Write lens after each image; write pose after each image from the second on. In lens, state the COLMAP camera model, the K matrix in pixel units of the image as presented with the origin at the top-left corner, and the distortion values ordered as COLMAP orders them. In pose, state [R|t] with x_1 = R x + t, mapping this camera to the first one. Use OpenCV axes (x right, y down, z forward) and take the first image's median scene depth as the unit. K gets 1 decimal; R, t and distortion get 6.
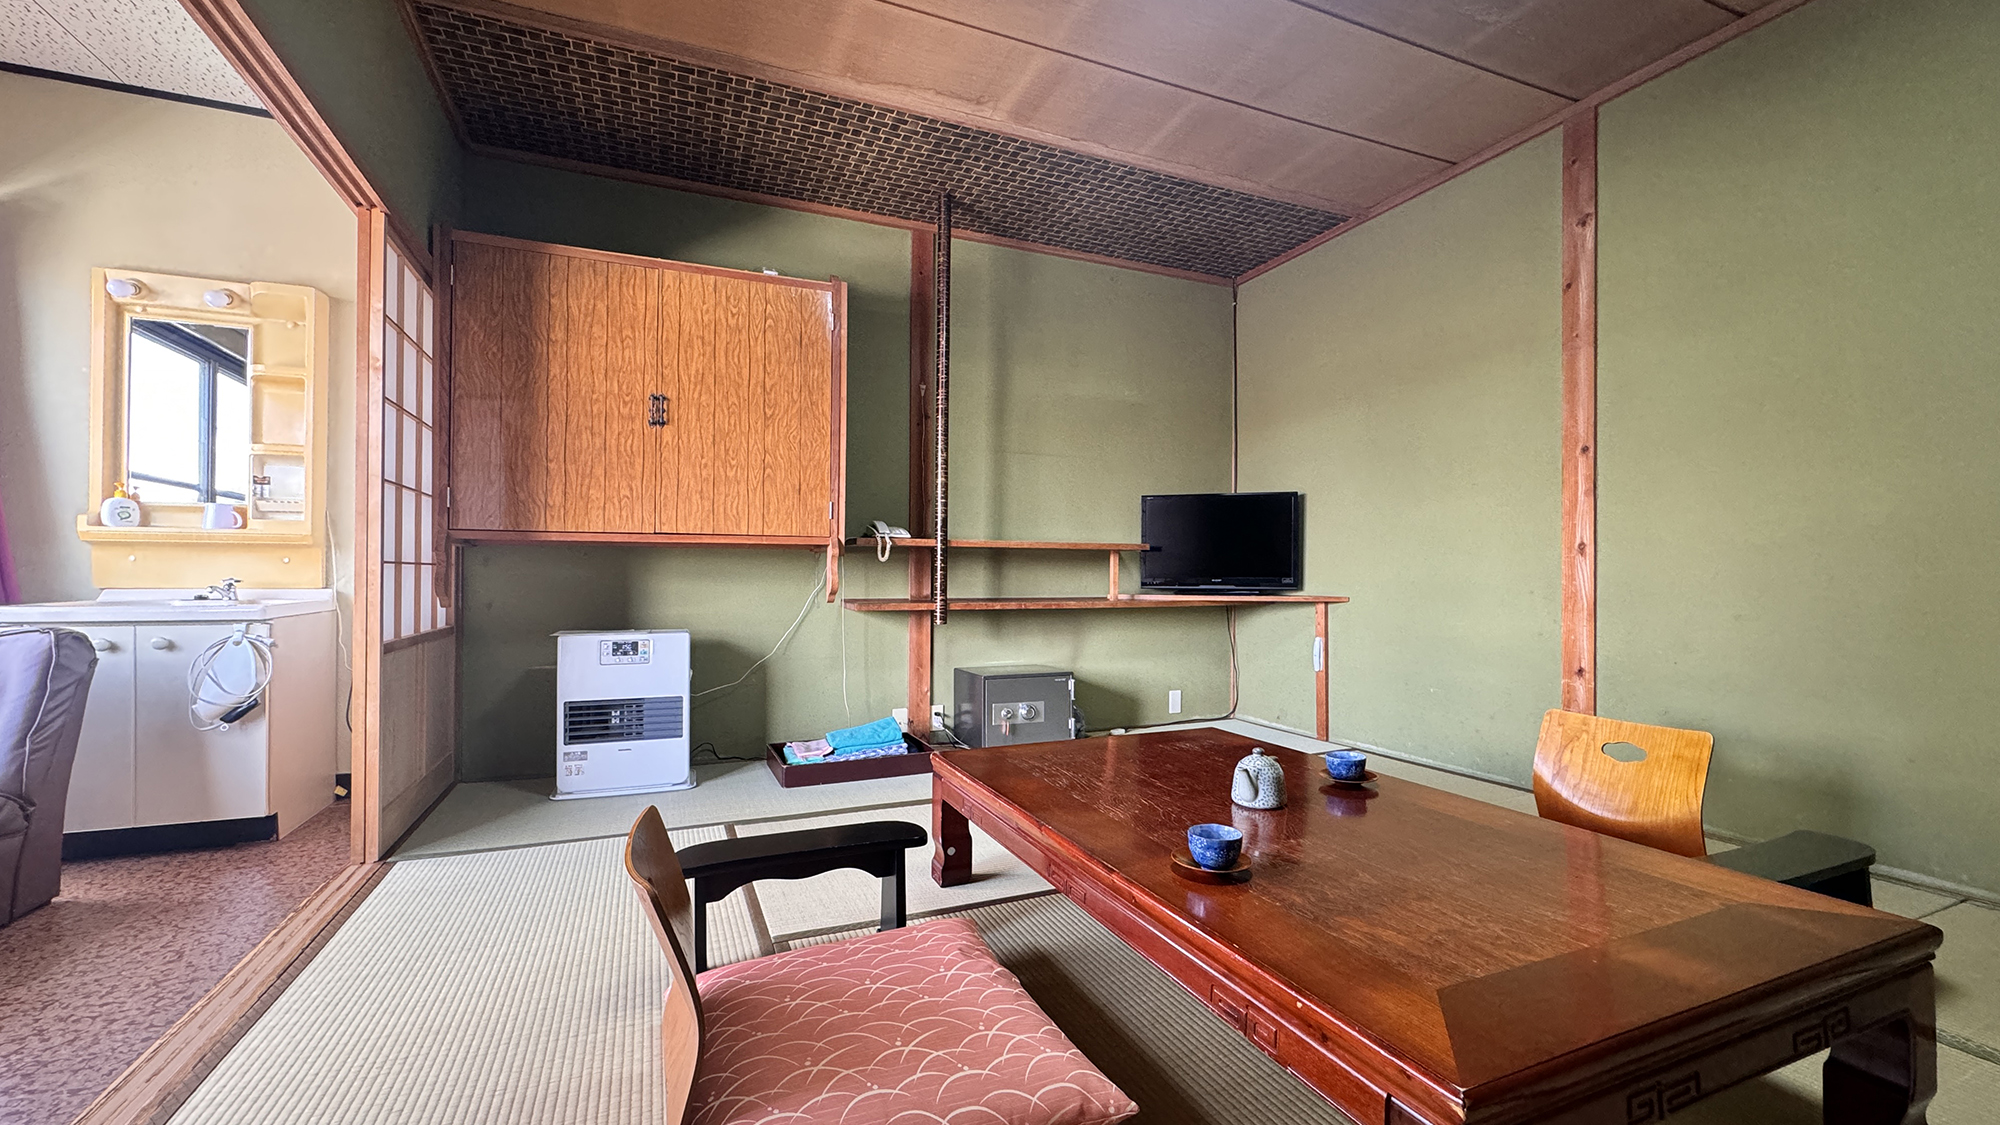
lens RADIAL K [[801.4, 0, 1012.8], [0, 801.4, 567.8], [0, 0, 1]] dist [0.011673, 0.000193]
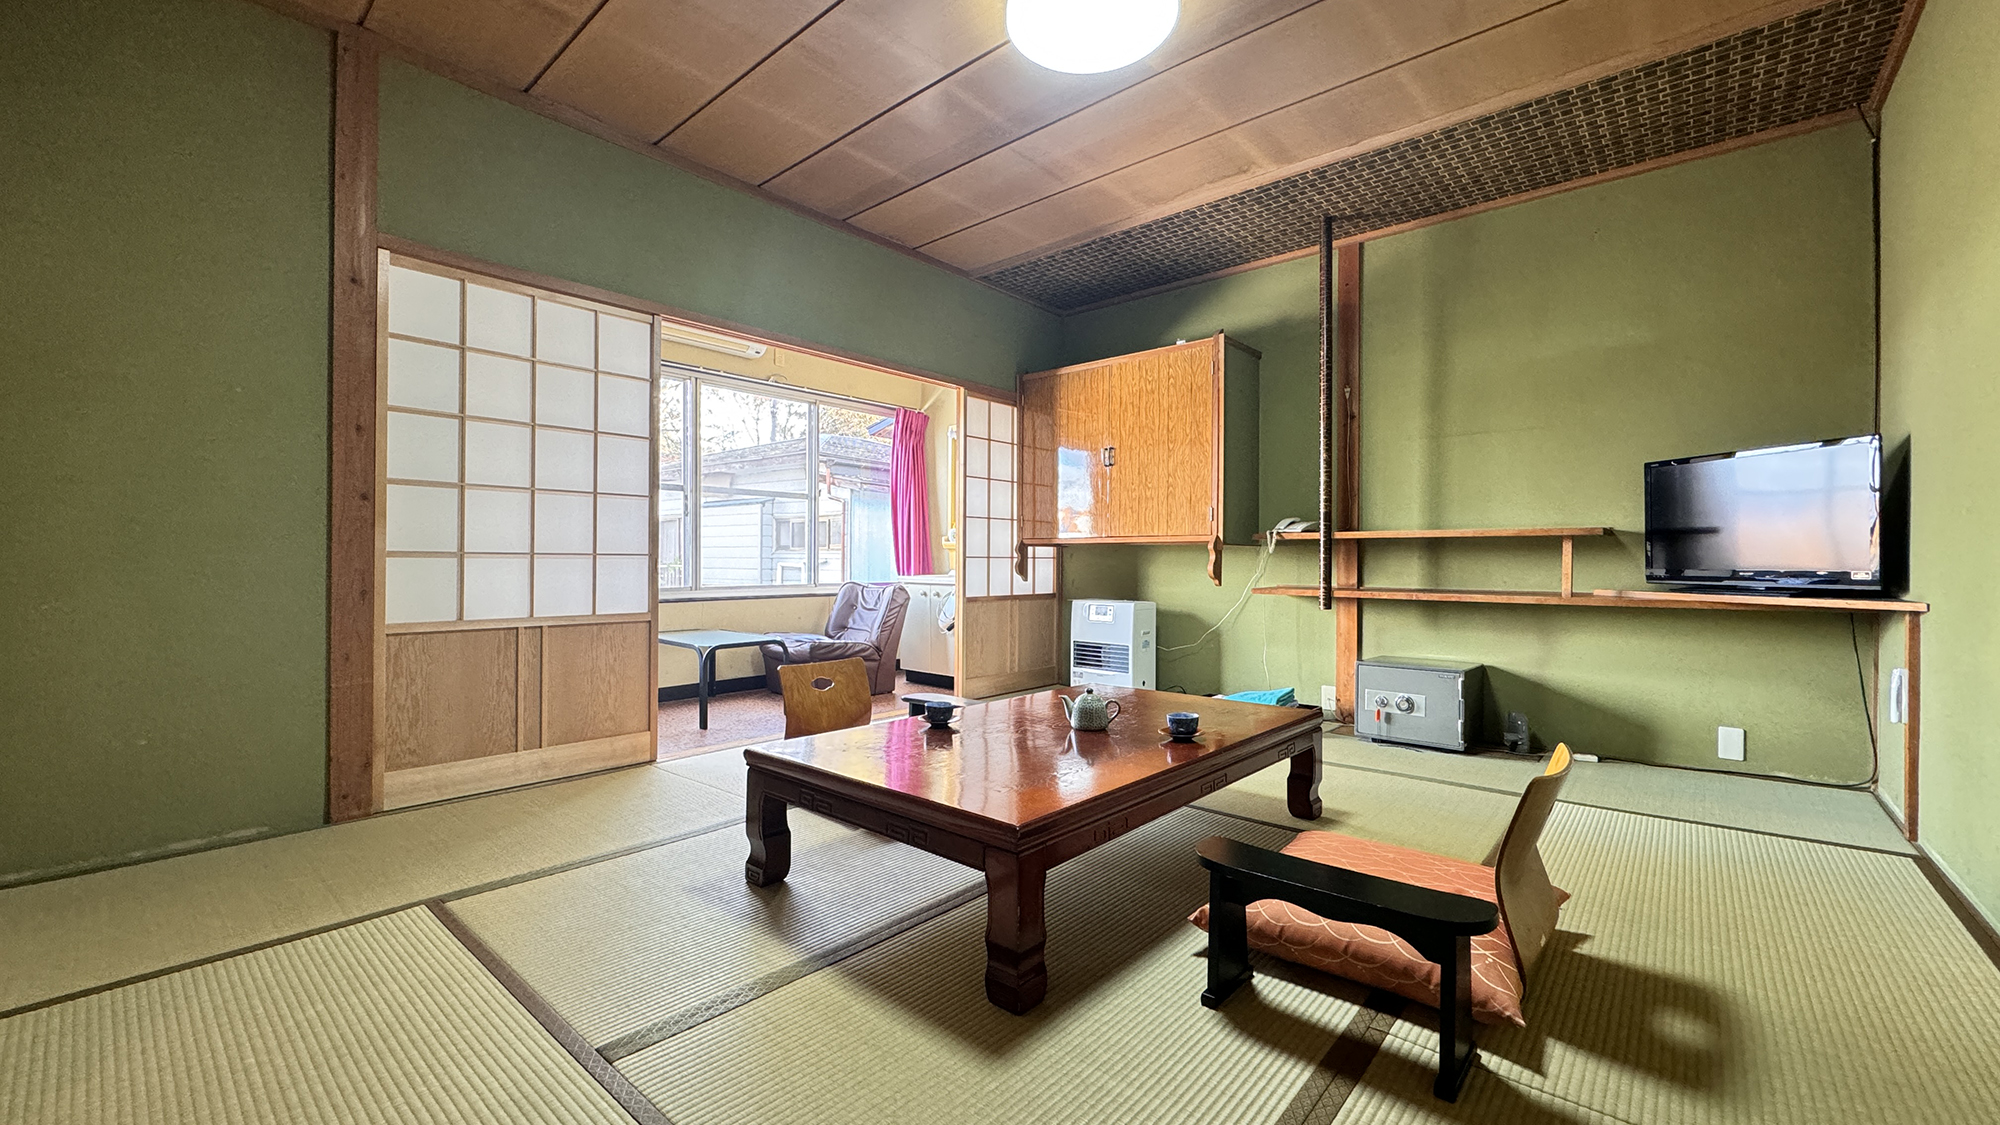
lens RADIAL K [[801.4, 0, 996.5], [0, 801.4, 562.2], [0, 0, 1]] dist [0.011673, 0.000193]
pose [[0.427964, -0.003341, -0.903790, 0.748921], [-0.002958, 0.999983, -0.005098, 0.012817], [0.903791, 0.004855, 0.427946, 0.129914]]
